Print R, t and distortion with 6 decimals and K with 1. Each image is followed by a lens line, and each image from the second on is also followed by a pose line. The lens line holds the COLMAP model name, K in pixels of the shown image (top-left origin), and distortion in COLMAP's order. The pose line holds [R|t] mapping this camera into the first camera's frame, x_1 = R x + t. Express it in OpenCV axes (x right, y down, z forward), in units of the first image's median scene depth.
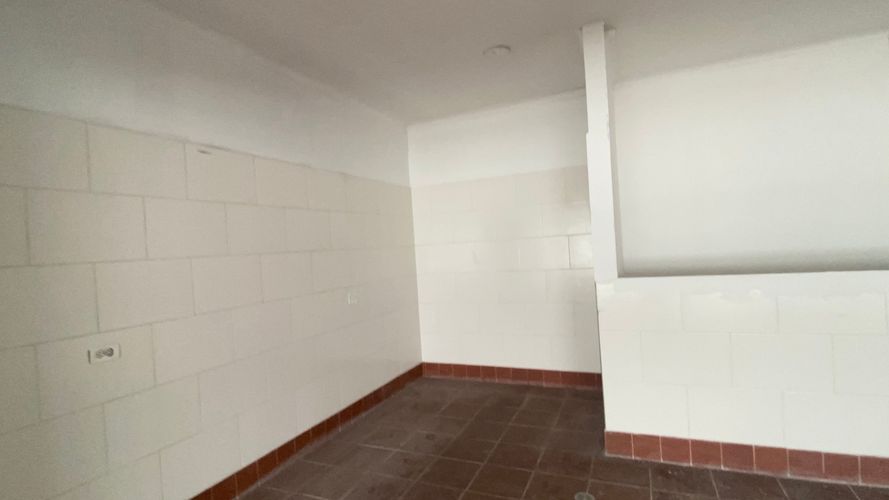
lens RADIAL K [[433.3, 0, 442.6], [0, 433.3, 257.2], [0, 0, 1]] dist [0.023051, -0.023487]
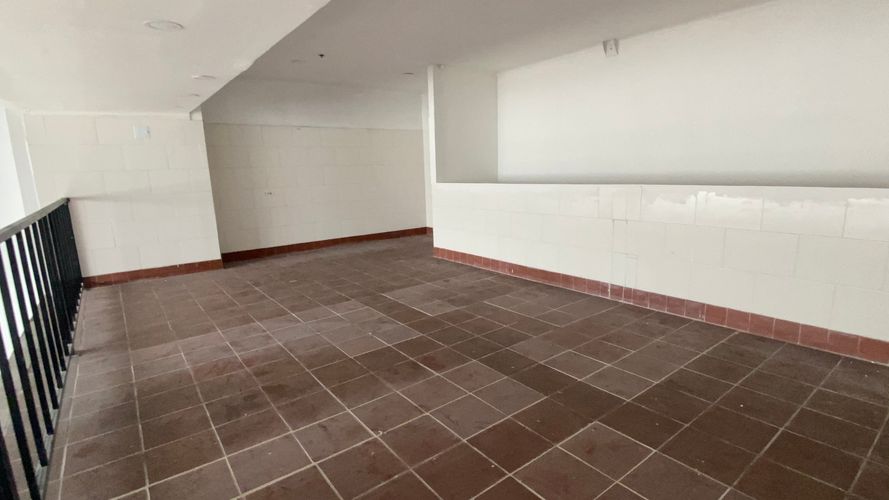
lens RADIAL K [[433.3, 0, 444.8], [0, 433.3, 249.8], [0, 0, 1]] dist [0.023051, -0.023487]
pose [[0.882087, 0.121046, -0.455270, 1.539075], [-0.034336, 0.980374, 0.194133, -0.045920], [0.469834, -0.155610, 0.868931, -1.046598]]
